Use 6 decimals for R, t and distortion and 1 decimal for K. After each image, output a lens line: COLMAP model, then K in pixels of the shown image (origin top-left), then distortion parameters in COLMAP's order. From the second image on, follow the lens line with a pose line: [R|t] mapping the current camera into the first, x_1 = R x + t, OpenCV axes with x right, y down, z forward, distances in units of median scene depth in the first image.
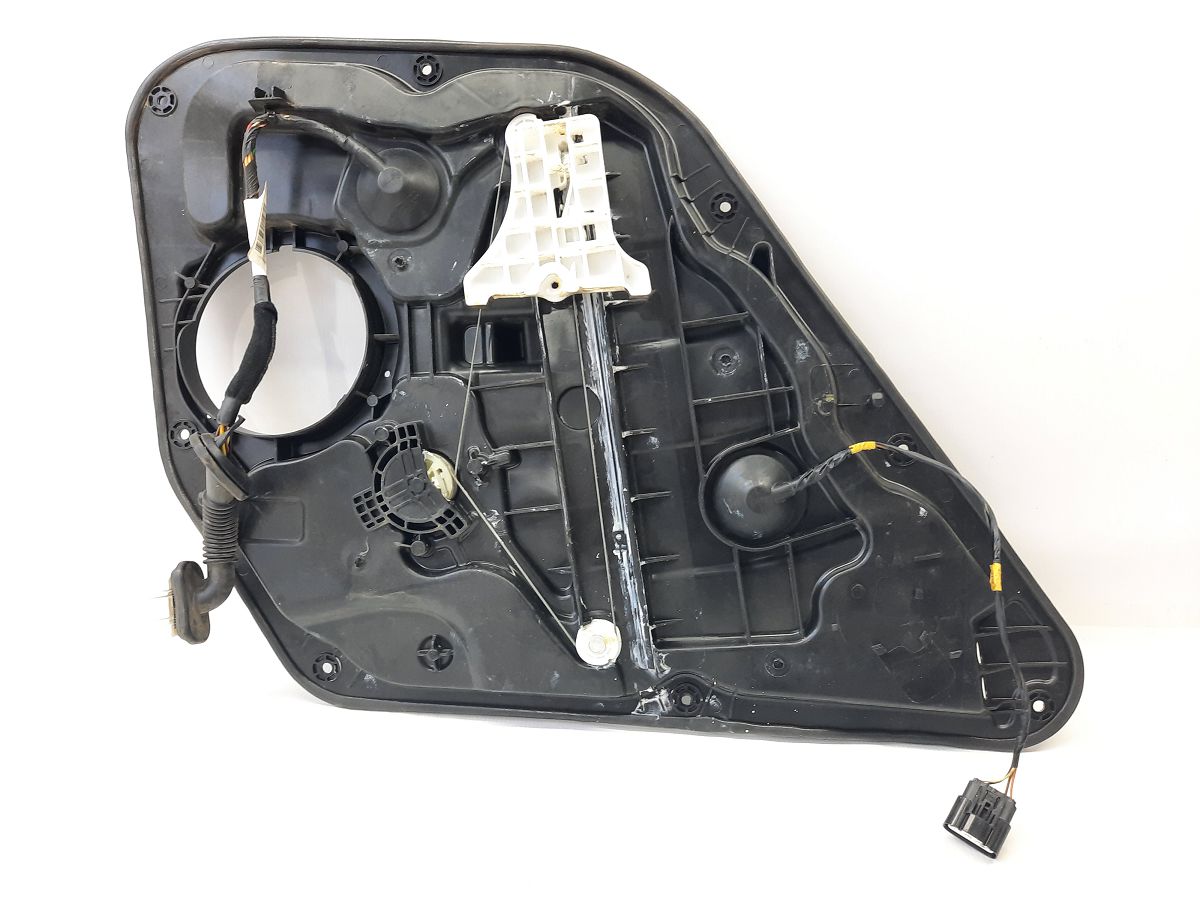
lens RADIAL K [[874.1, 0, 600.0], [0, 874.1, 450.0], [0, 0, 1]] dist [0.059474, -0.082039]
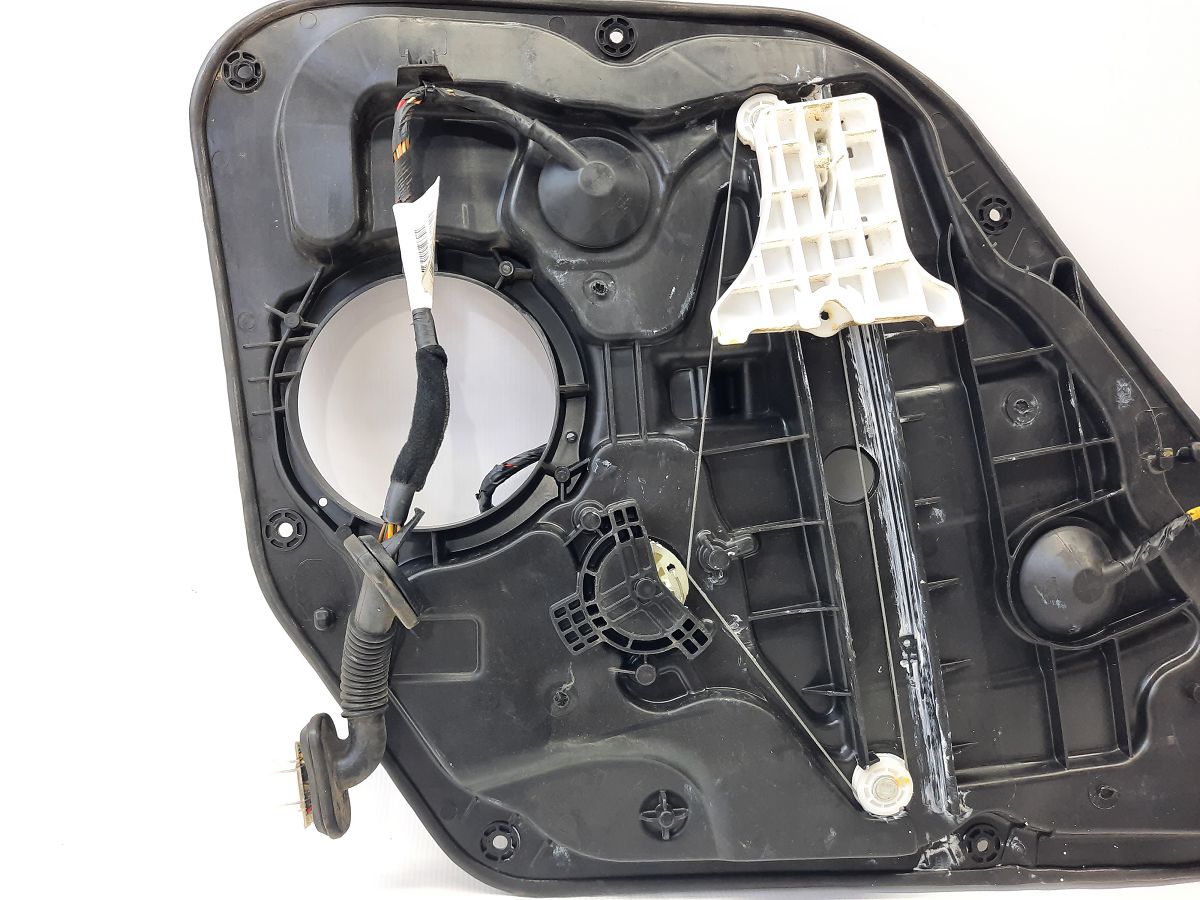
lens RADIAL K [[874.1, 0, 600.0], [0, 874.1, 450.0], [0, 0, 1]] dist [0.059474, -0.082039]
pose [[0.989679, -0.034639, 0.139051, -0.339721], [0.039358, 0.998734, -0.031330, -0.053963], [-0.137790, 0.036479, 0.989789, 0.271309]]
